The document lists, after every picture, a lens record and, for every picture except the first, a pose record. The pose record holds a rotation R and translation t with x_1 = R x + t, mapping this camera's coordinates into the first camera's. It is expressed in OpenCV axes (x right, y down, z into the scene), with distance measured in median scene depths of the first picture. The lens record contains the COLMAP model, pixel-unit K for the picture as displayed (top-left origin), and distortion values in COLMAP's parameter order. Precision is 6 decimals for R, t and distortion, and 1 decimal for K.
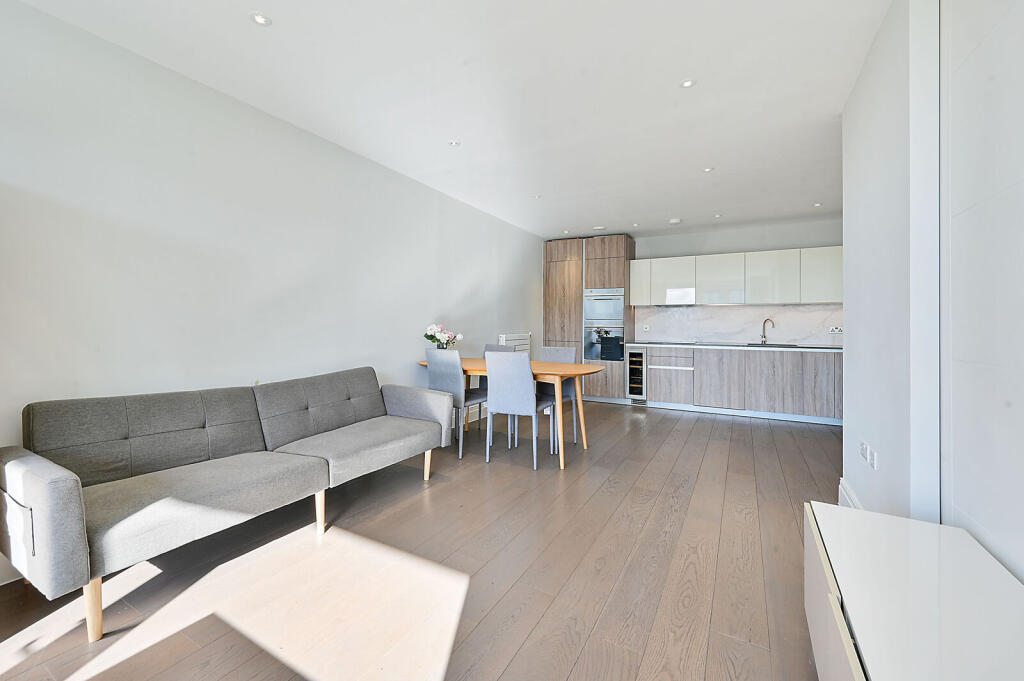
lens RADIAL K [[408.1, 0, 512.0], [0, 408.1, 340.5], [0, 0, 1]] dist [-0.000859, -0.000092]
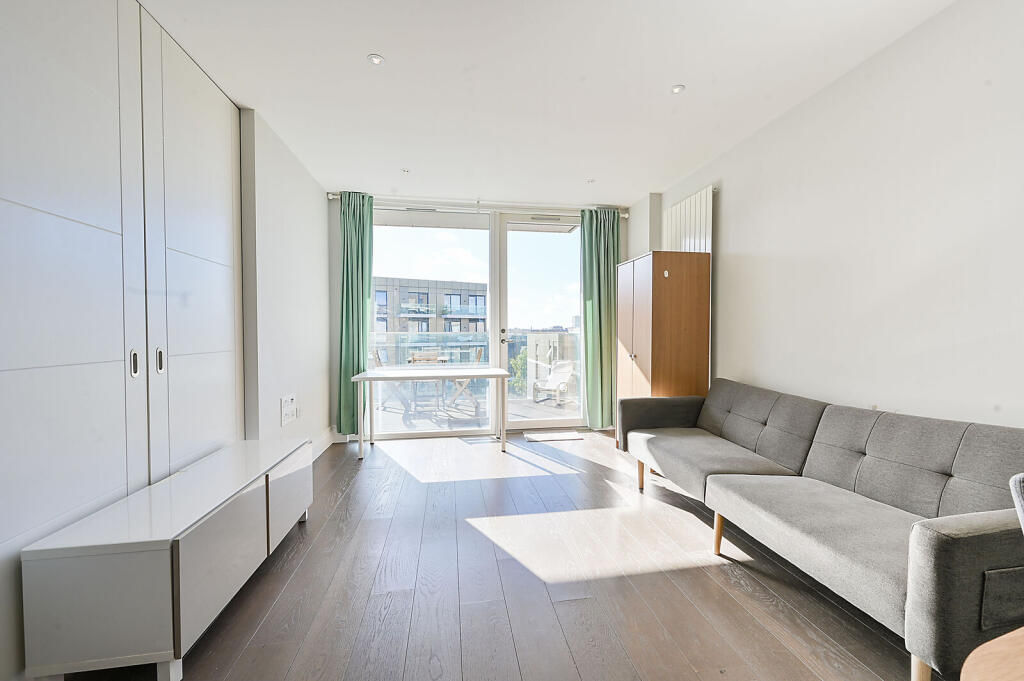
lens RADIAL K [[408.1, 0, 512.0], [0, 408.1, 340.5], [0, 0, 1]] dist [-0.000859, -0.000092]
pose [[-0.784676, 0.015166, -0.619720, 0.499524], [-0.007184, 0.999411, 0.033554, -0.050607], [0.619864, 0.030781, -0.784105, 1.489713]]
